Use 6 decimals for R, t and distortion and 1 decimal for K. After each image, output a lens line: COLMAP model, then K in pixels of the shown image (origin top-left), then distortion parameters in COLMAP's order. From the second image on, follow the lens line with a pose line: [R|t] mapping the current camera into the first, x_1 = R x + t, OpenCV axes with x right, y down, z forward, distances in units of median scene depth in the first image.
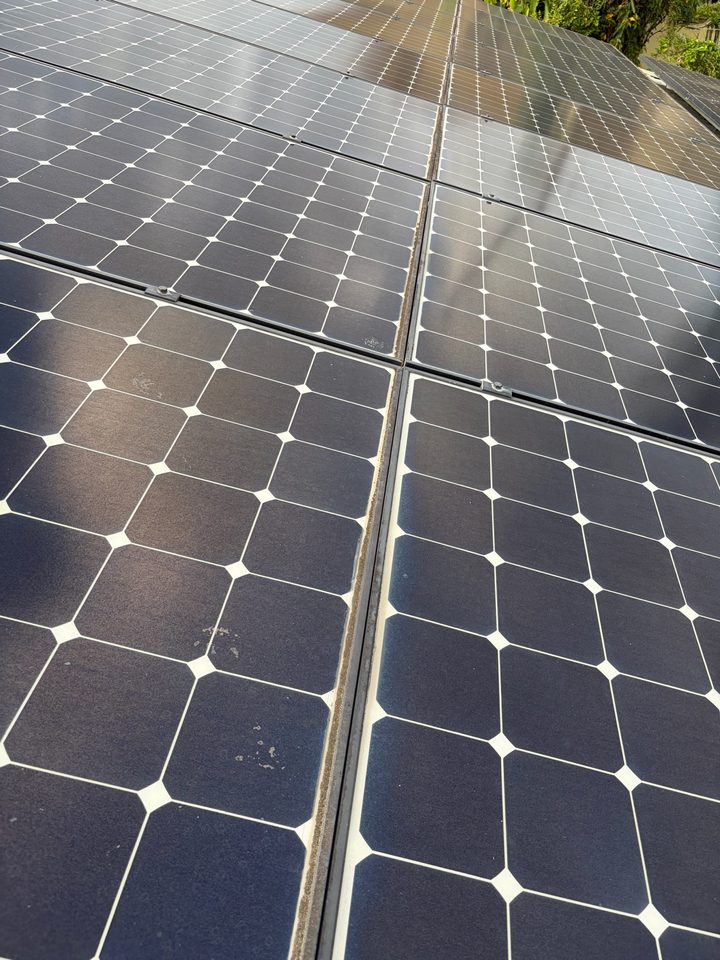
lens RADIAL K [[438.7, 0, 334.0], [0, 438.7, 479.9], [0, 0, 1]] dist [0.017465, -0.007216]
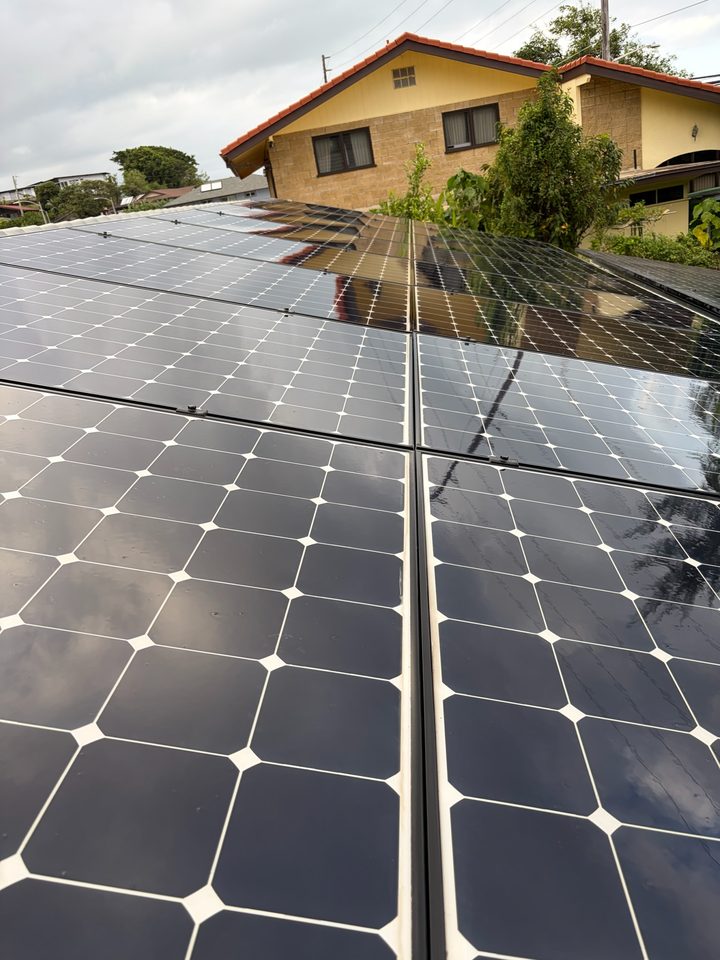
lens RADIAL K [[733.7, 0, 362.9], [0, 733.7, 483.0], [0, 0, 1]] dist [0.012943, 0.007729]
pose [[0.990270, -0.093225, 0.103315, -0.115961], [0.131967, 0.864692, -0.484657, 0.474258], [-0.044154, 0.493575, 0.868582, -0.373140]]
